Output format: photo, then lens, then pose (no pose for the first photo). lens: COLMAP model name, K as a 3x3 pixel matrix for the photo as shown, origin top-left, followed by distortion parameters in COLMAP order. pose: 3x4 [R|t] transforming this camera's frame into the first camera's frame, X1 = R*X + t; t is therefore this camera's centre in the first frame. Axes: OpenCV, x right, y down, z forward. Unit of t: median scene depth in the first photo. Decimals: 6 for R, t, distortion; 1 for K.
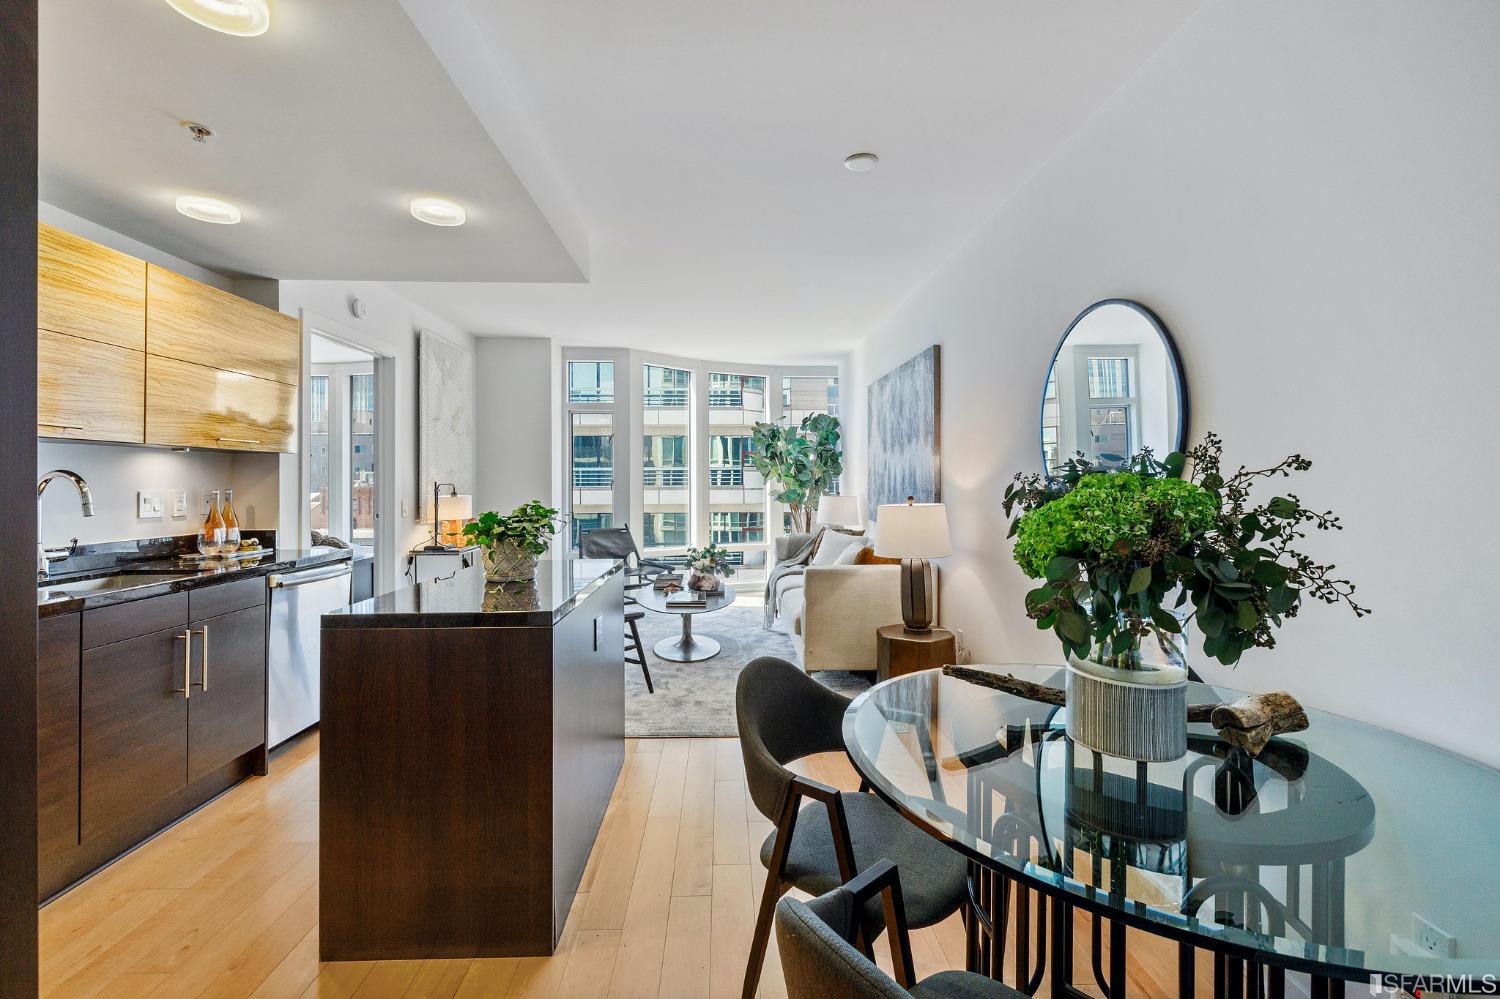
lens RADIAL K [[644.9, 0, 748.8], [0, 644.9, 479.7], [0, 0, 1]] dist [-0.002534, -0.000500]
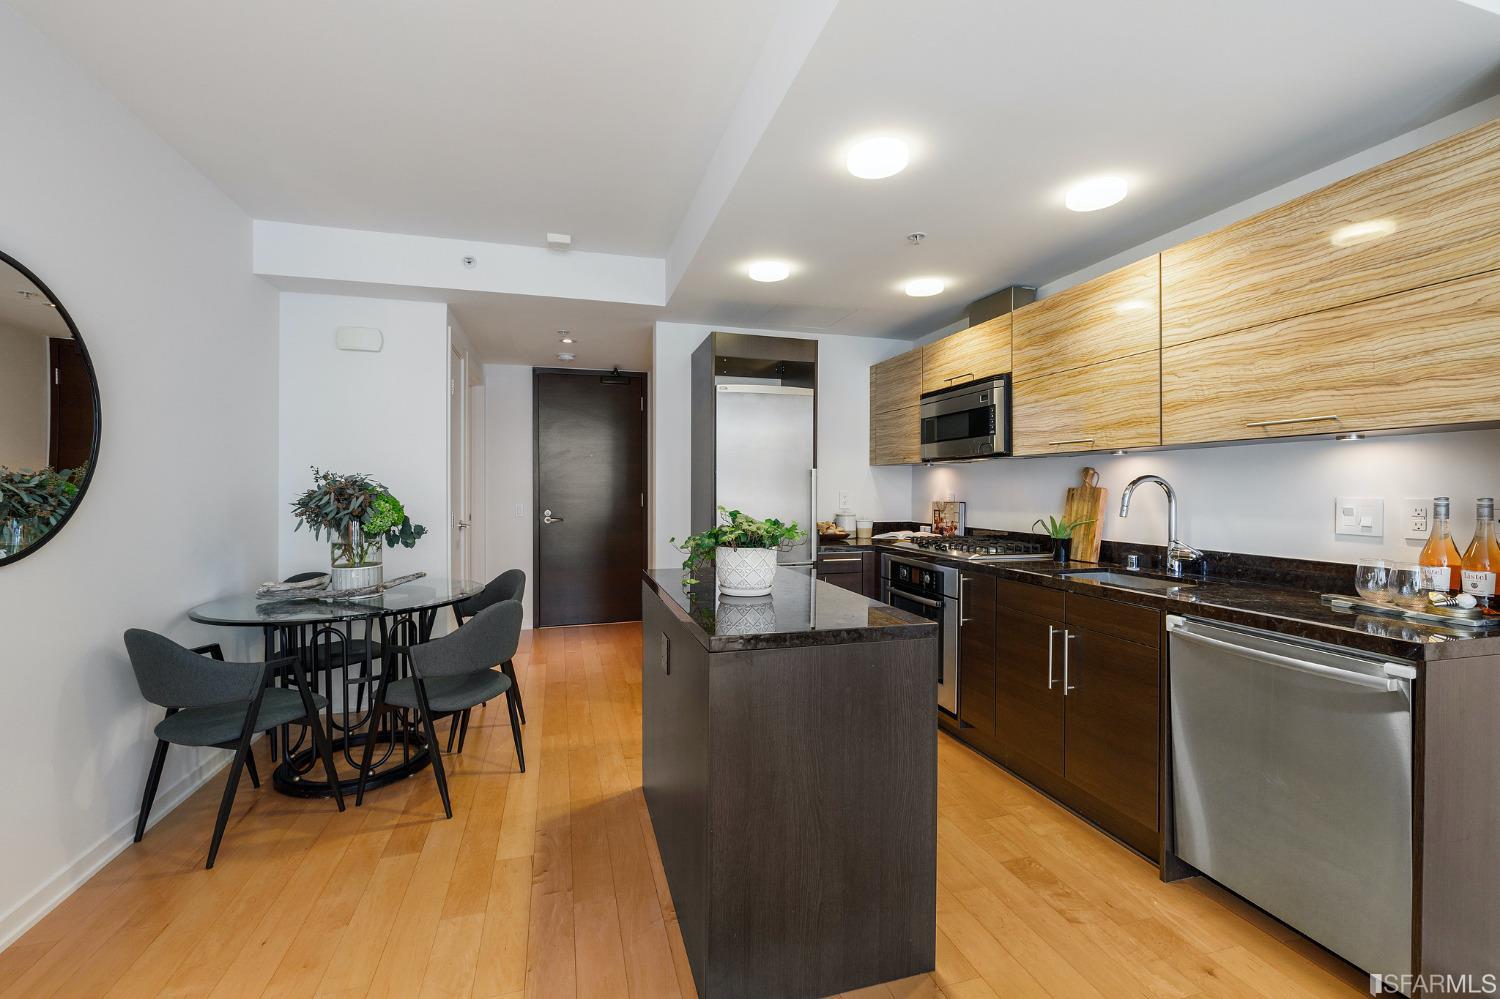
lens RADIAL K [[629.2, 0, 744.1], [0, 629.2, 487.8], [0, 0, 1]] dist [-0.001392, 0.000010]
pose [[-0.970319, -0.001034, -0.241825, -0.080543], [0.000139, 0.999988, -0.004835, 0.007150], [0.241827, -0.004725, -0.970308, 1.152369]]
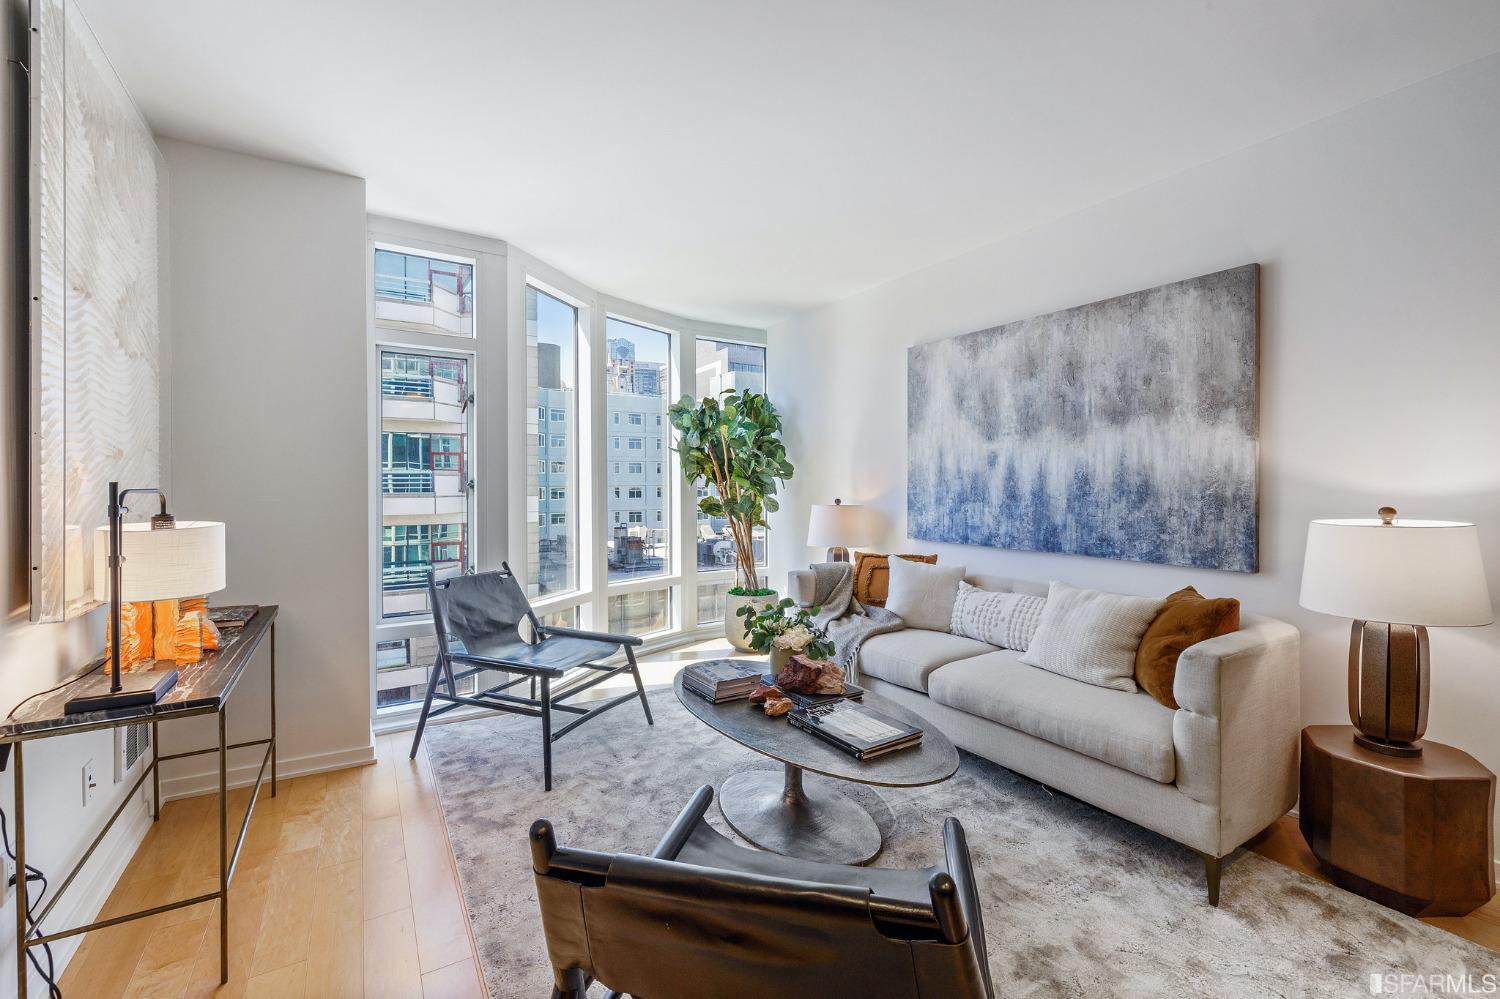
lens RADIAL K [[629.2, 0, 744.1], [0, 629.2, 487.8], [0, 0, 1]] dist [-0.001392, 0.000010]
pose [[0.870150, -0.003391, 0.492776, -0.472041], [0.001598, 0.999990, 0.004061, 0.006195], [-0.492785, -0.002746, 0.870147, 0.751739]]
